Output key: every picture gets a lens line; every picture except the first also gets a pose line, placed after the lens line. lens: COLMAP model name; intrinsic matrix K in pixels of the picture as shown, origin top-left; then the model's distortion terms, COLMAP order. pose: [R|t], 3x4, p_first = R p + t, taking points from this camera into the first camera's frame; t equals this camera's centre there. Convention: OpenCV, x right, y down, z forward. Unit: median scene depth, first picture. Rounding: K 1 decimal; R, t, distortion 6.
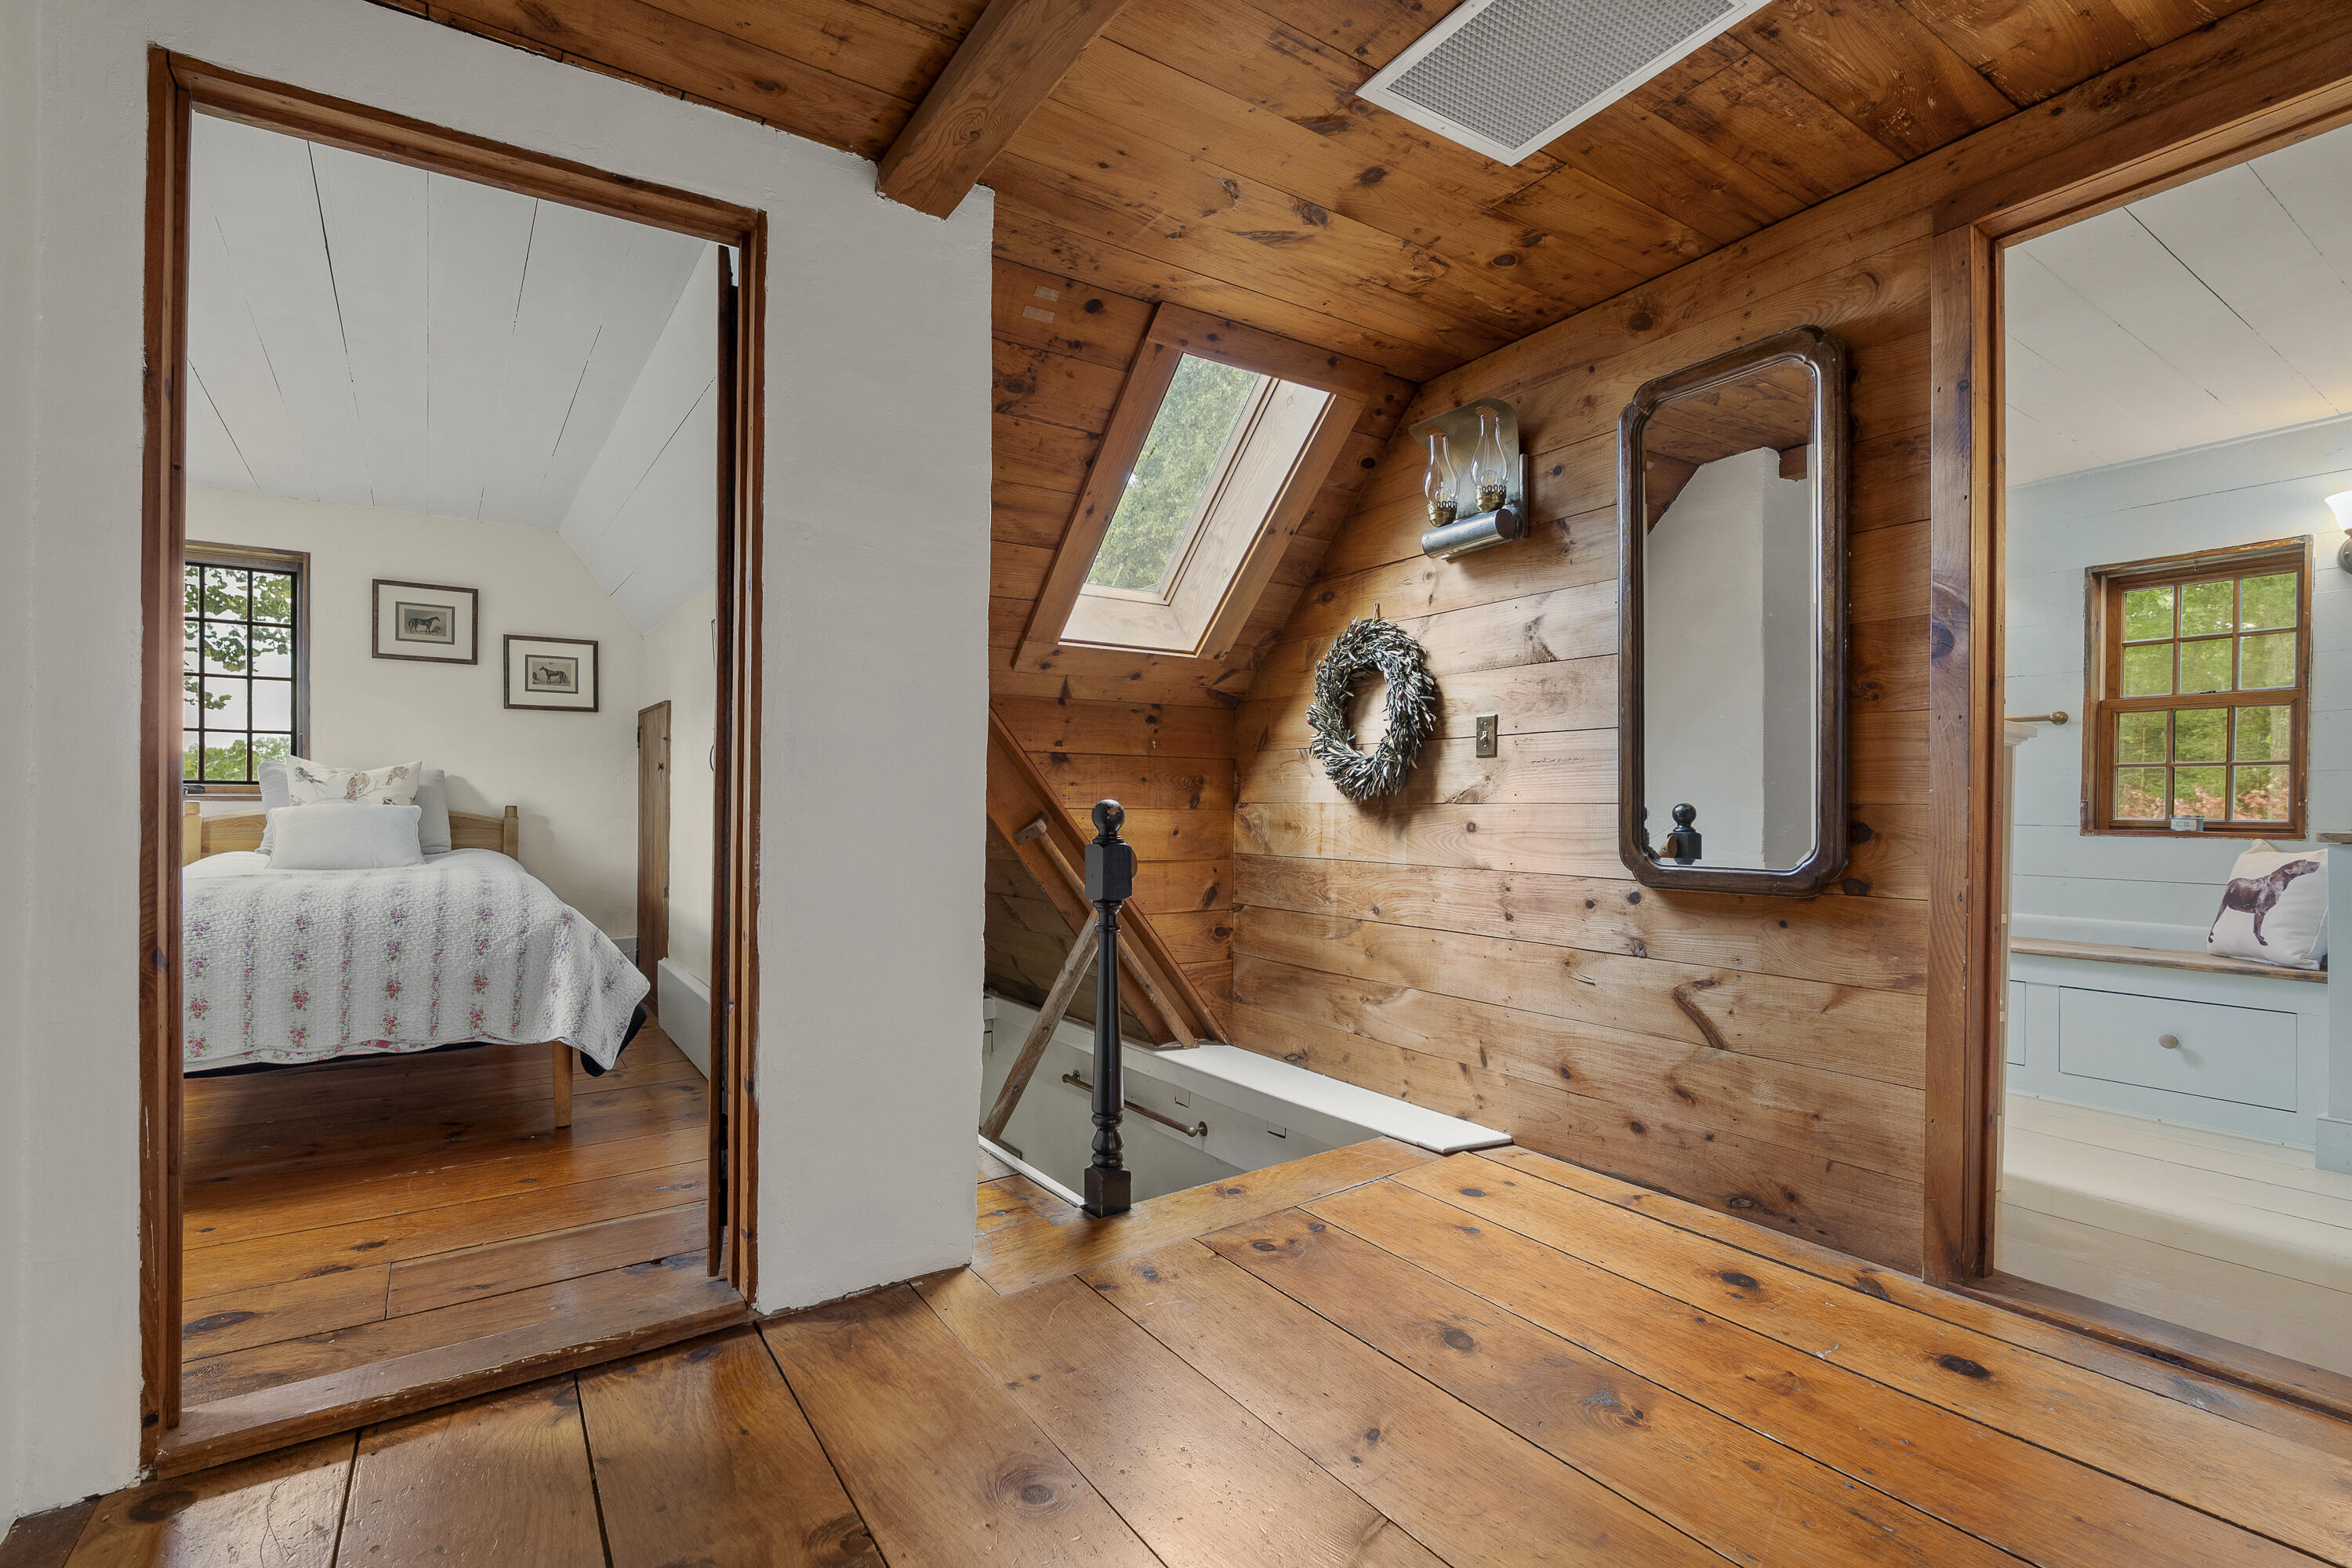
lens RADIAL K [[1068.7, 0, 1171.8], [0, 1068.7, 807.6], [0, 0, 1]] dist [-0.013766, 0.001787]
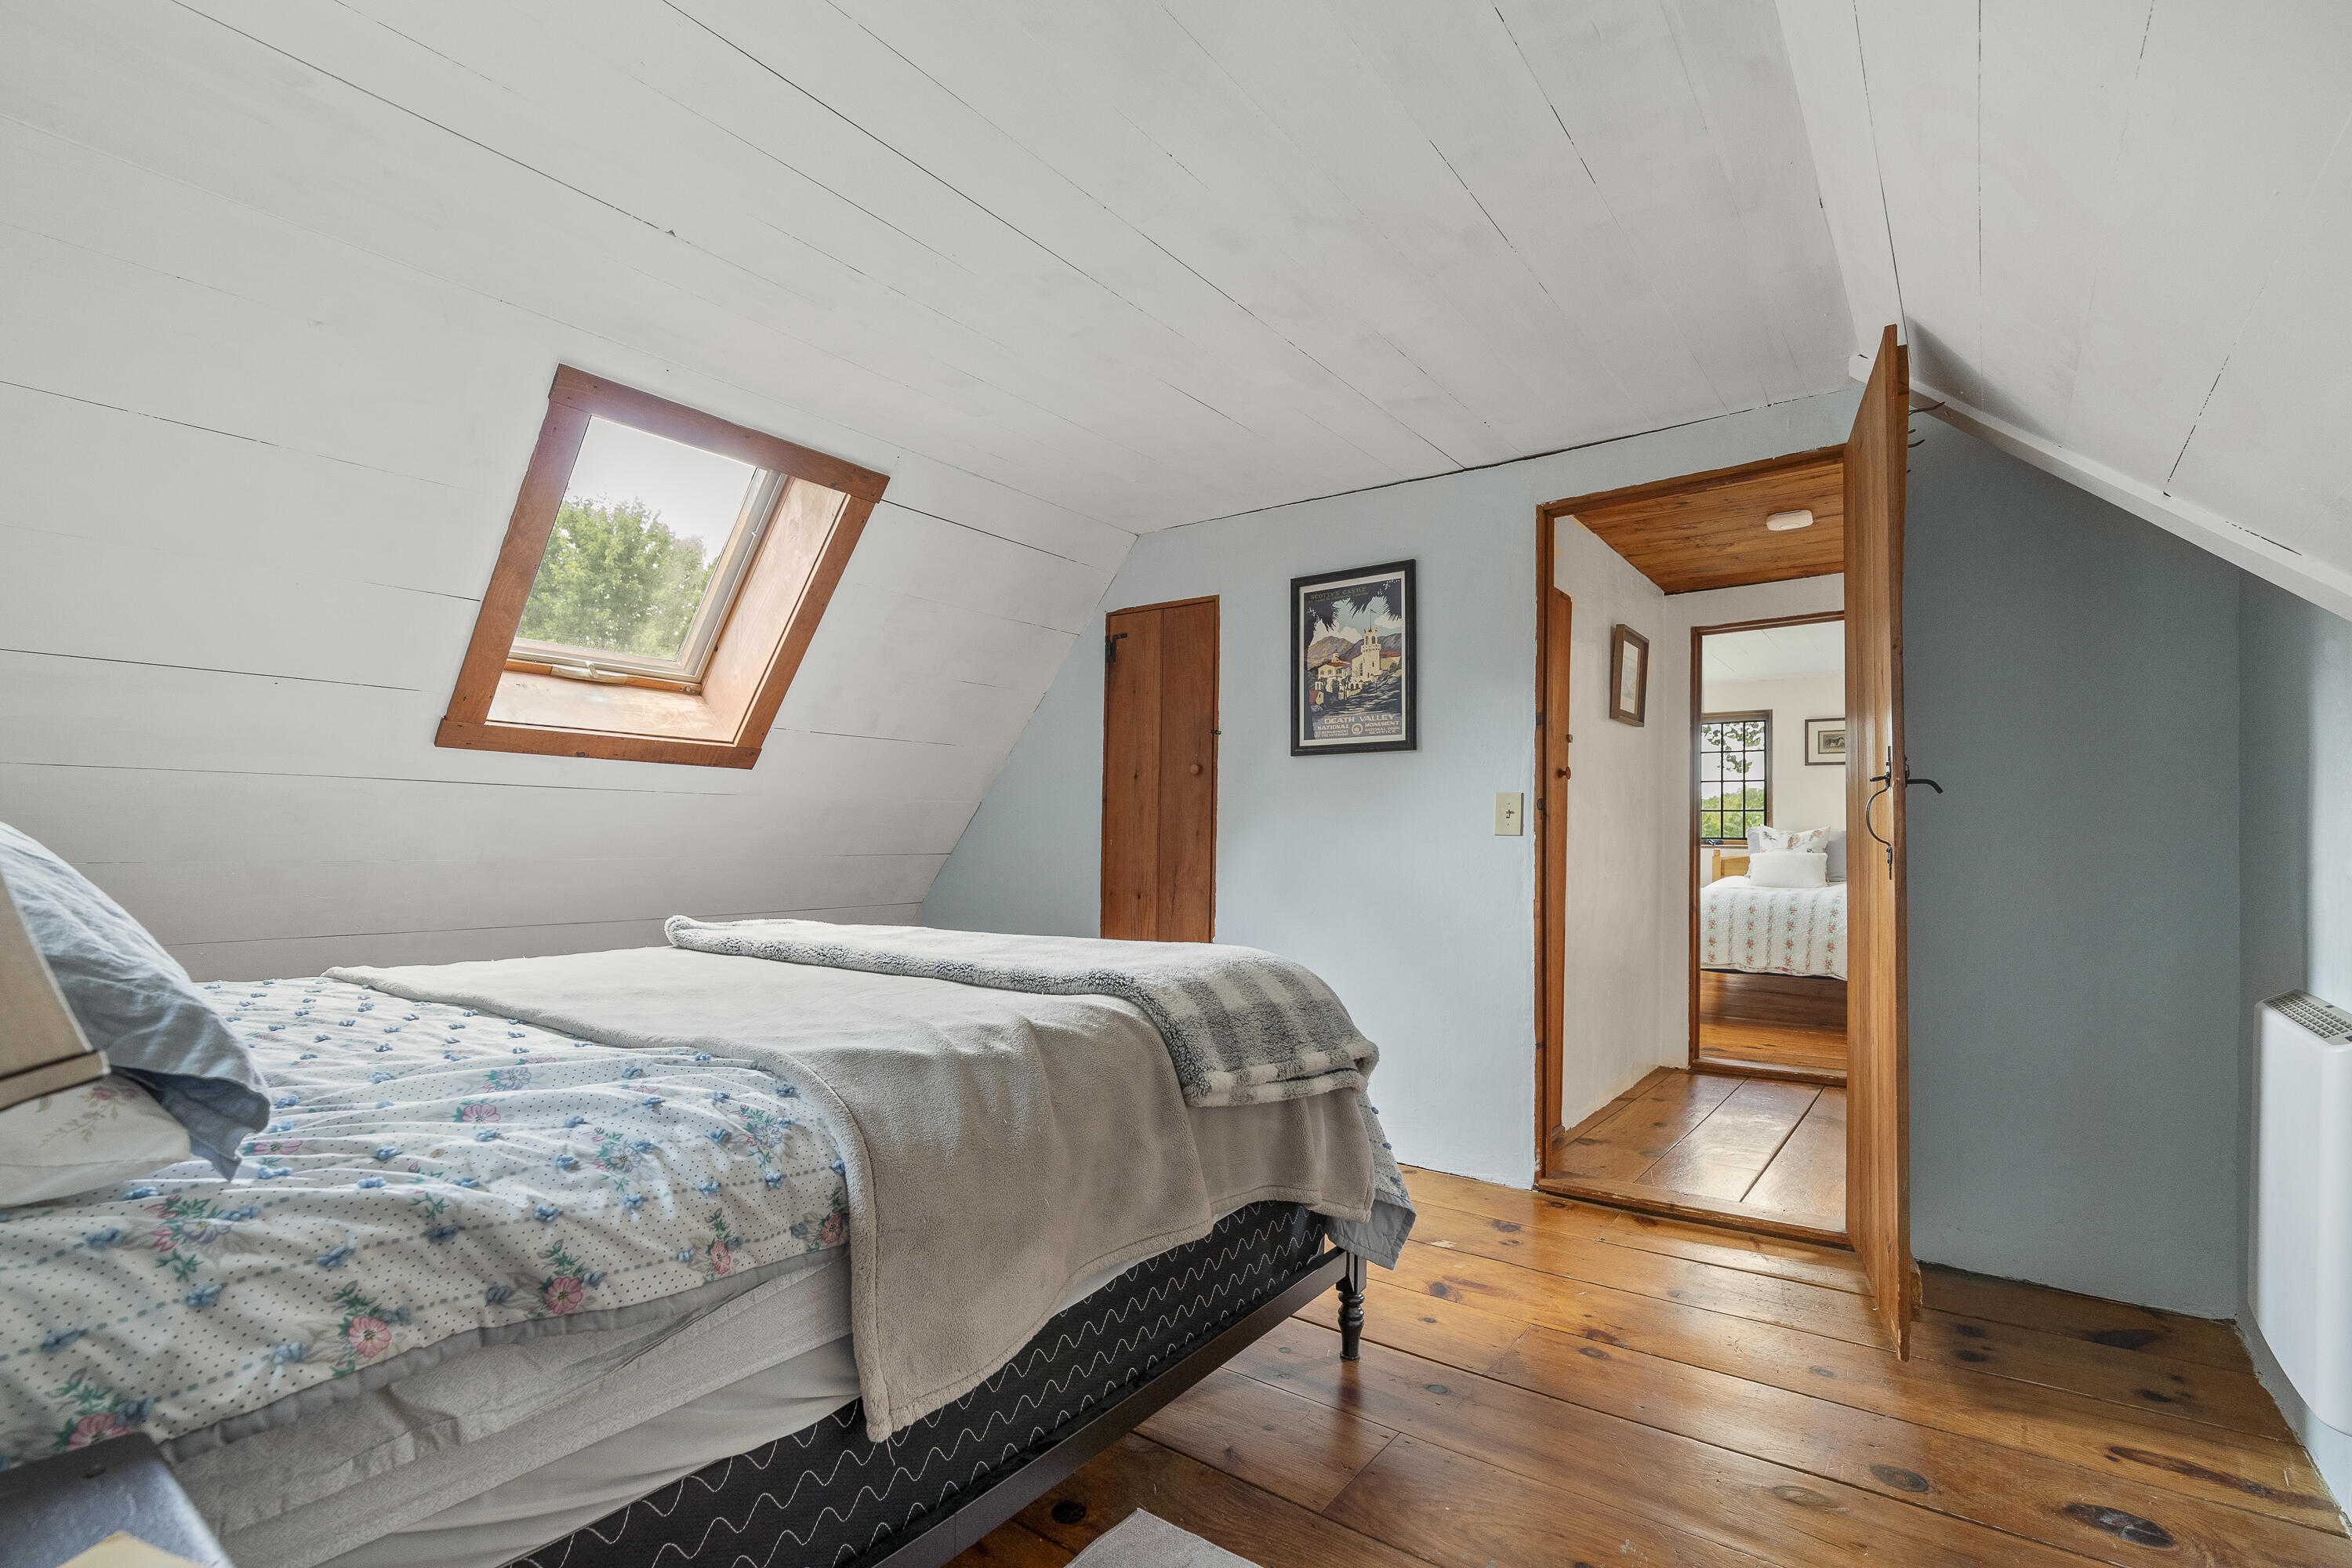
lens RADIAL K [[1068.7, 0, 1163.9], [0, 1068.7, 830.3], [0, 0, 1]] dist [-0.013766, 0.001787]
pose [[0.321291, -0.002185, -0.946978, 0.607908], [-0.004068, 0.999985, -0.003687, -0.029291], [0.946972, 0.005037, 0.321278, -0.599131]]
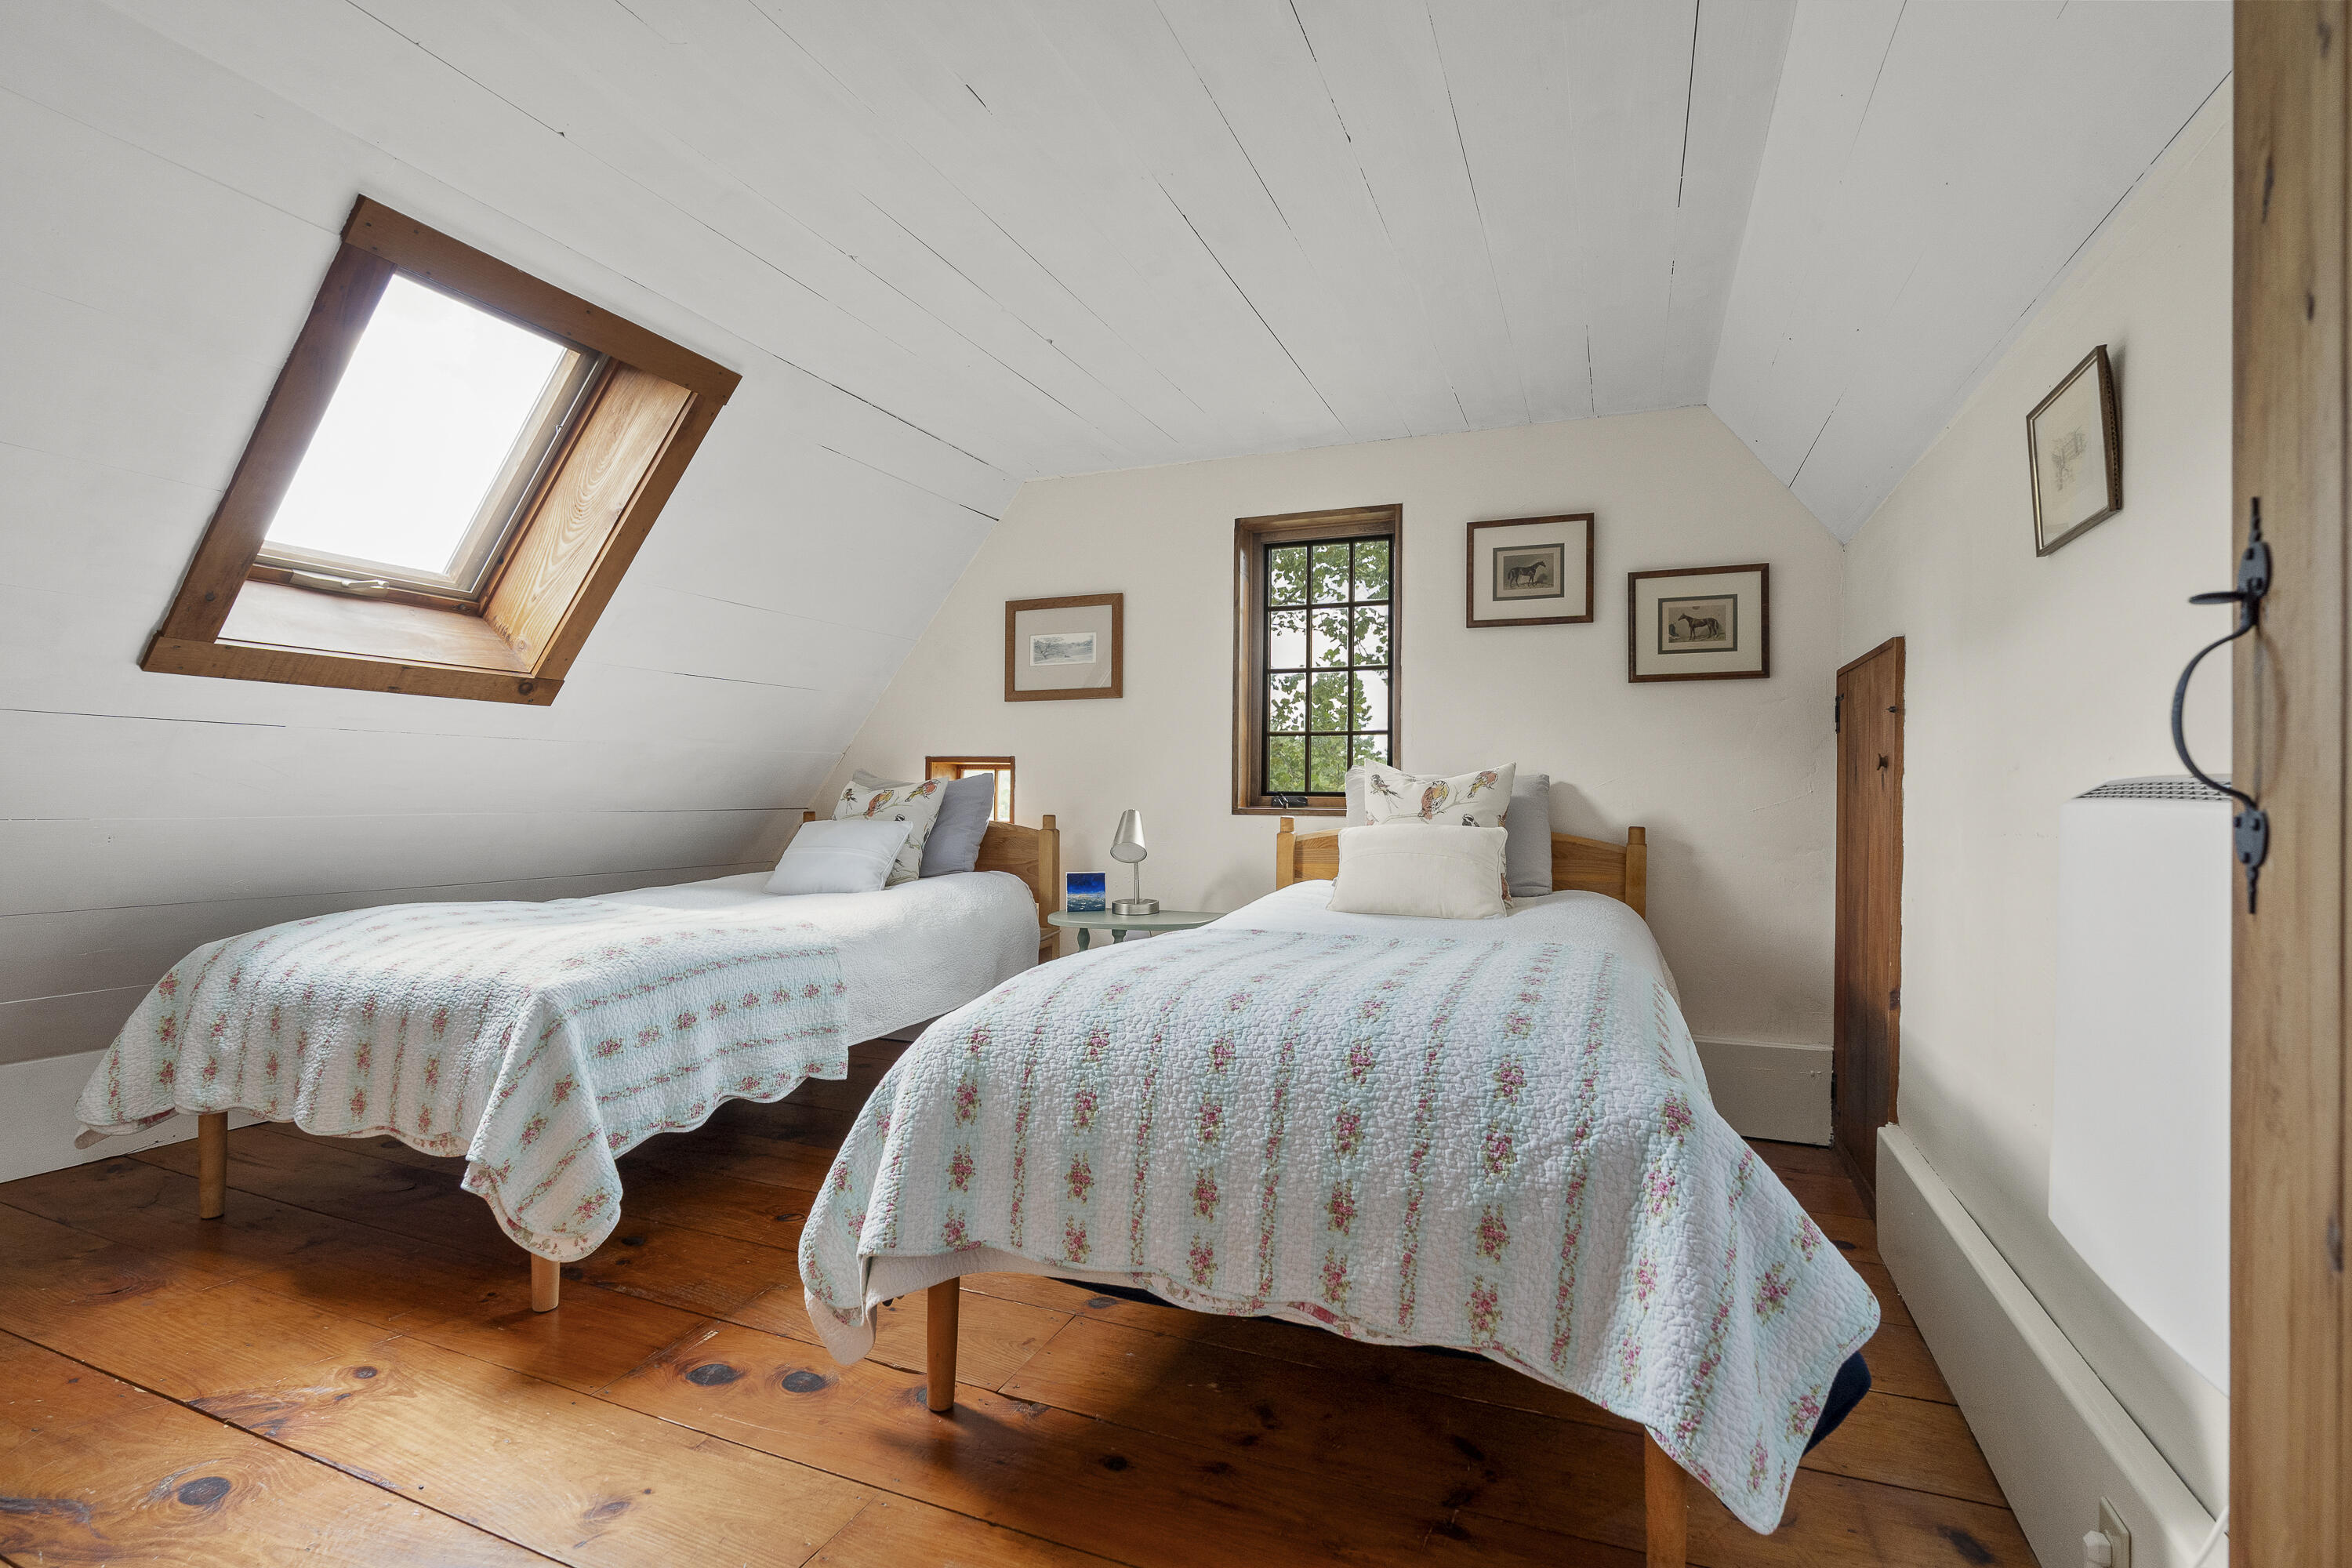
lens RADIAL K [[1093.3, 0, 1176.9], [0, 1093.3, 797.0], [0, 0, 1]] dist [0.000291, 0.000028]
pose [[0.541006, 0.000715, -0.841018, -0.237178], [-0.009519, 0.999941, -0.005274, -0.016714], [0.840965, 0.010859, 0.540981, 0.457142]]
